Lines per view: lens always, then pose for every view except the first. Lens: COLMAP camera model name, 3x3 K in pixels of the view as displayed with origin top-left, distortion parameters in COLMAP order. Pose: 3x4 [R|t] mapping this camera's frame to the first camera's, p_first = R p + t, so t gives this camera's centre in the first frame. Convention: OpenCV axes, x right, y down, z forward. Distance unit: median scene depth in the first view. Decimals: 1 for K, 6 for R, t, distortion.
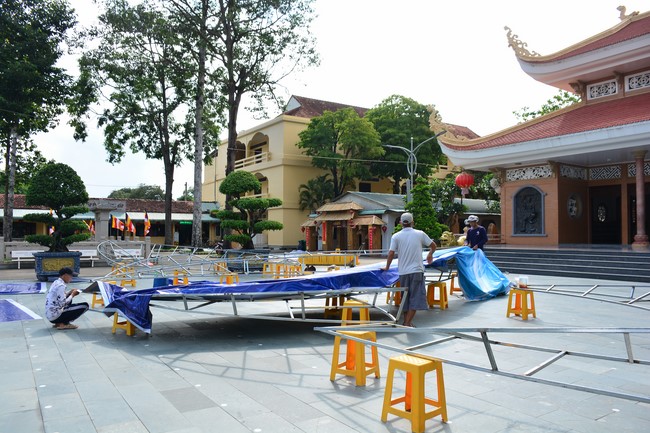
lens RADIAL K [[539.6, 0, 328.1], [0, 539.6, 220.1], [0, 0, 1]] dist [-0.084099, -0.002318]
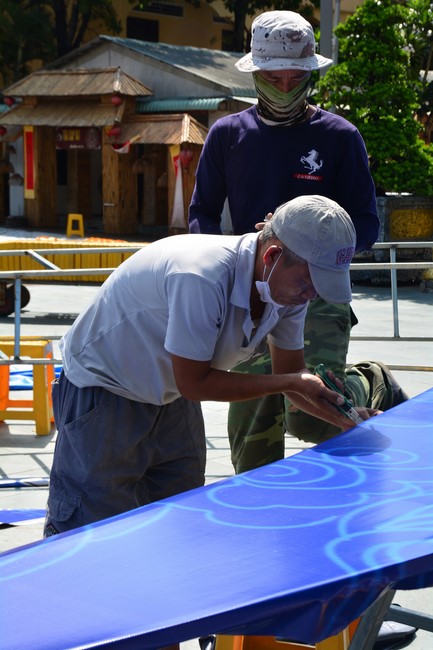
lens RADIAL K [[1319.9, 0, 224.9], [0, 1319.9, 378.0], [0, 0, 1]] dist [0.363500, 0.000000]
pose [[0.987311, 0.001684, 0.158788, -0.020114], [-0.029506, 0.984476, 0.173020, 0.006757], [-0.156032, -0.175510, 0.972034, 0.155539]]
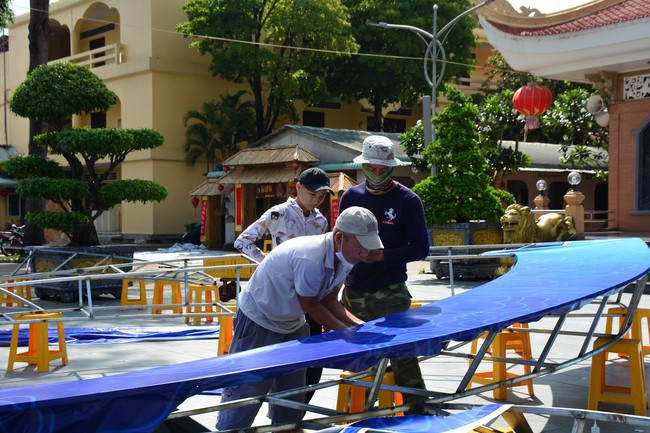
lens RADIAL K [[954.0, 0, 322.8], [0, 954.0, 216.4], [0, 0, 1]] dist [0.223524, 0.000000]
pose [[0.994650, -0.001669, 0.103286, -0.021581], [-0.001538, 0.999520, 0.030957, 0.003605], [-0.103288, -0.030950, 0.994170, 0.115463]]
